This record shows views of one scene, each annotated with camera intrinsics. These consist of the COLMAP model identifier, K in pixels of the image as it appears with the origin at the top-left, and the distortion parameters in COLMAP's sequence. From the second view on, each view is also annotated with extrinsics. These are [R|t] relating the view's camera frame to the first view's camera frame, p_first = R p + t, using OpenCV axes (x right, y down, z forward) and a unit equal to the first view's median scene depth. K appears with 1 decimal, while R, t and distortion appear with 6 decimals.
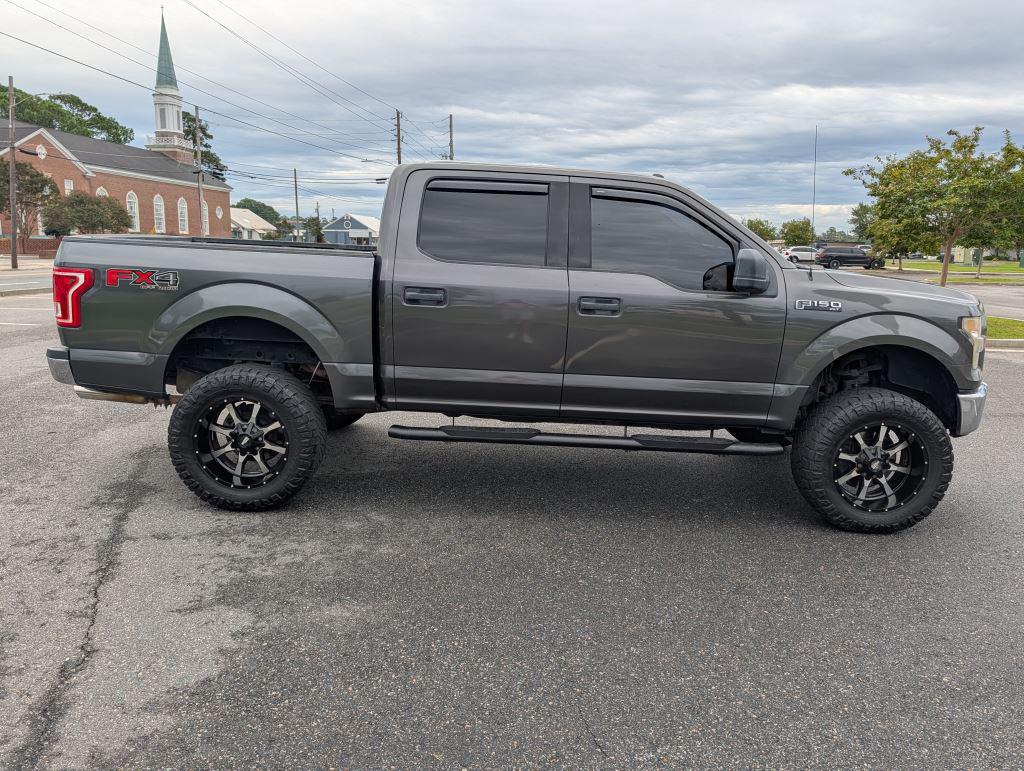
lens RADIAL K [[764.0, 0, 512.6], [0, 764.0, 385.8], [0, 0, 1]] dist [0.011416, -0.011216]
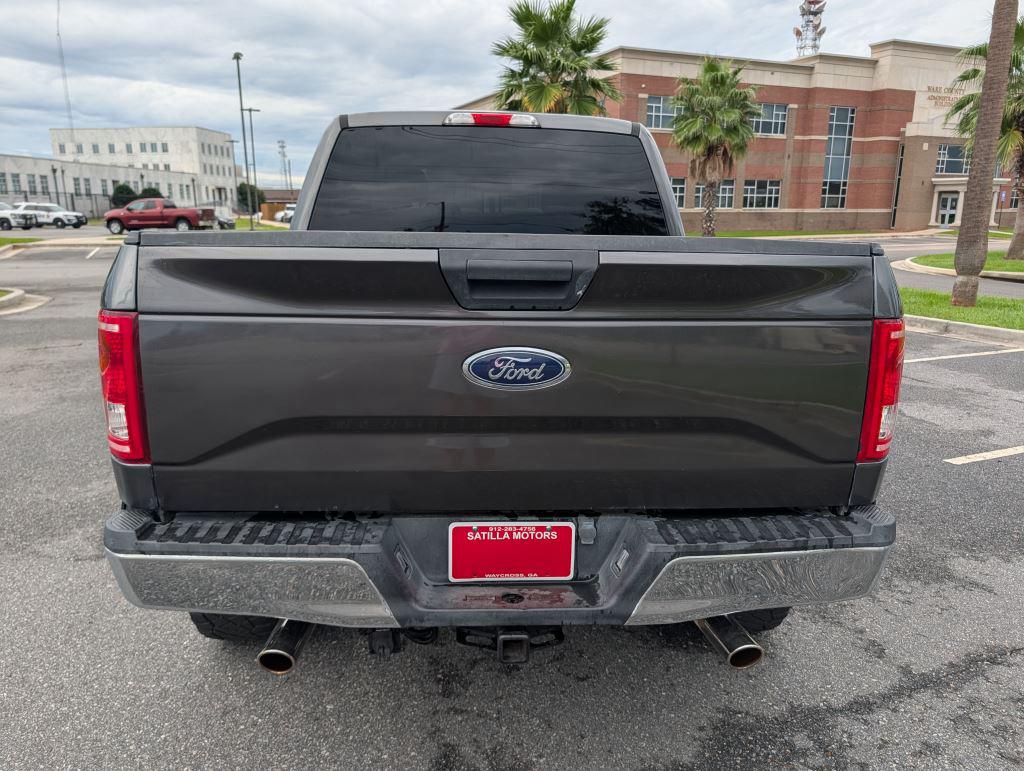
lens RADIAL K [[746.4, 0, 538.7], [0, 746.4, 388.7], [0, 0, 1]] dist [0.006945, -0.005331]
pose [[-0.093923, -0.256130, 0.962069, -0.087610], [0.171627, 0.947708, 0.269062, -0.023505], [-0.980675, 0.190388, -0.045053, 0.108798]]
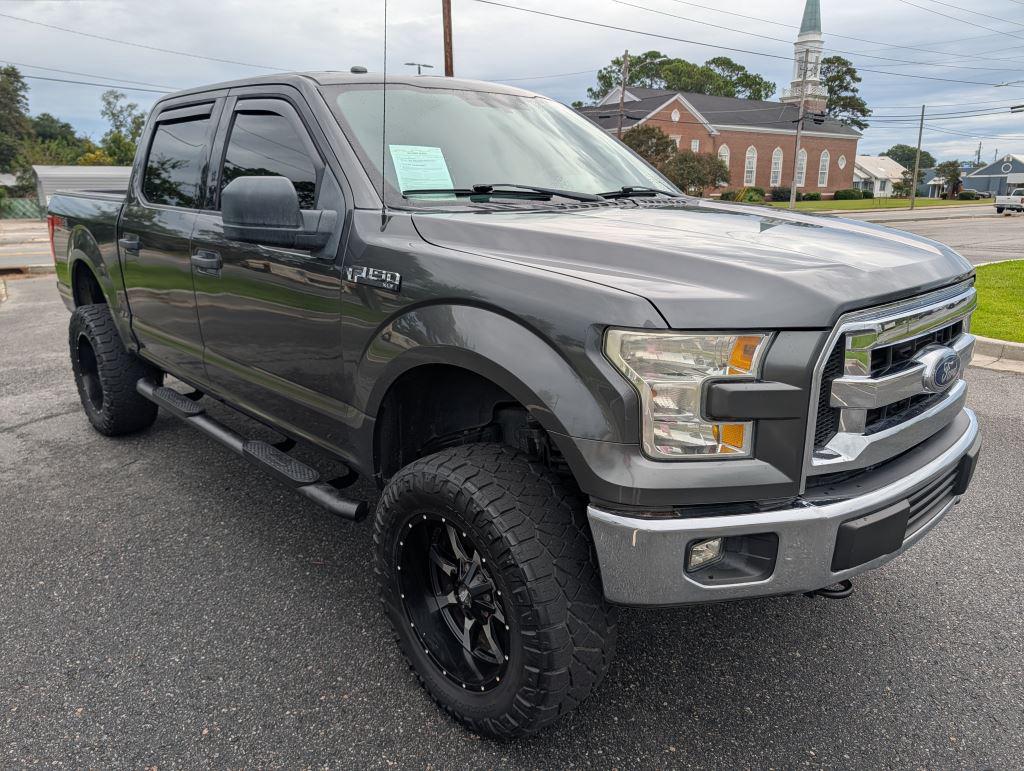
lens RADIAL K [[765.4, 0, 494.6], [0, 765.4, 386.4], [0, 0, 1]] dist [0.016039, -0.003328]
pose [[0.661157, 0.159187, -0.733165, 0.078486], [-0.117000, 0.987152, 0.108824, -0.008705], [0.741068, 0.013831, 0.671287, 0.061415]]
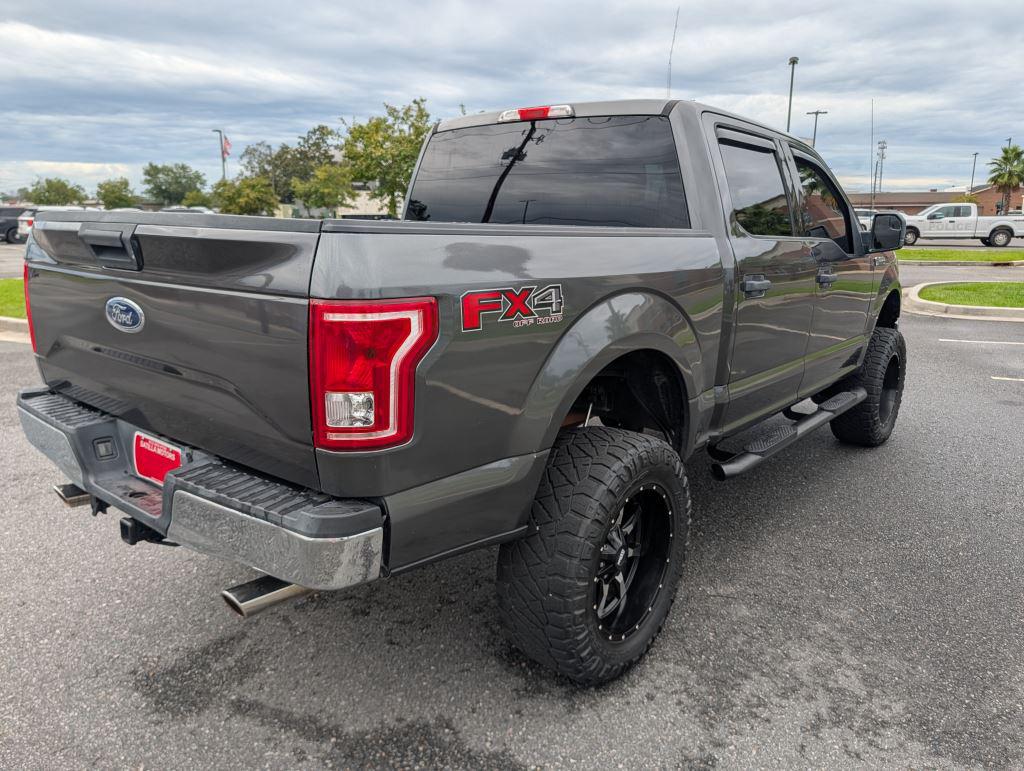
lens RADIAL K [[764.0, 0, 512.6], [0, 764.0, 385.8], [0, 0, 1]] dist [0.011416, -0.011216]
pose [[0.618930, -0.196836, 0.760382, -0.075934], [0.159515, 0.979415, 0.123695, -0.013354], [-0.769077, 0.044734, 0.637588, 0.062087]]
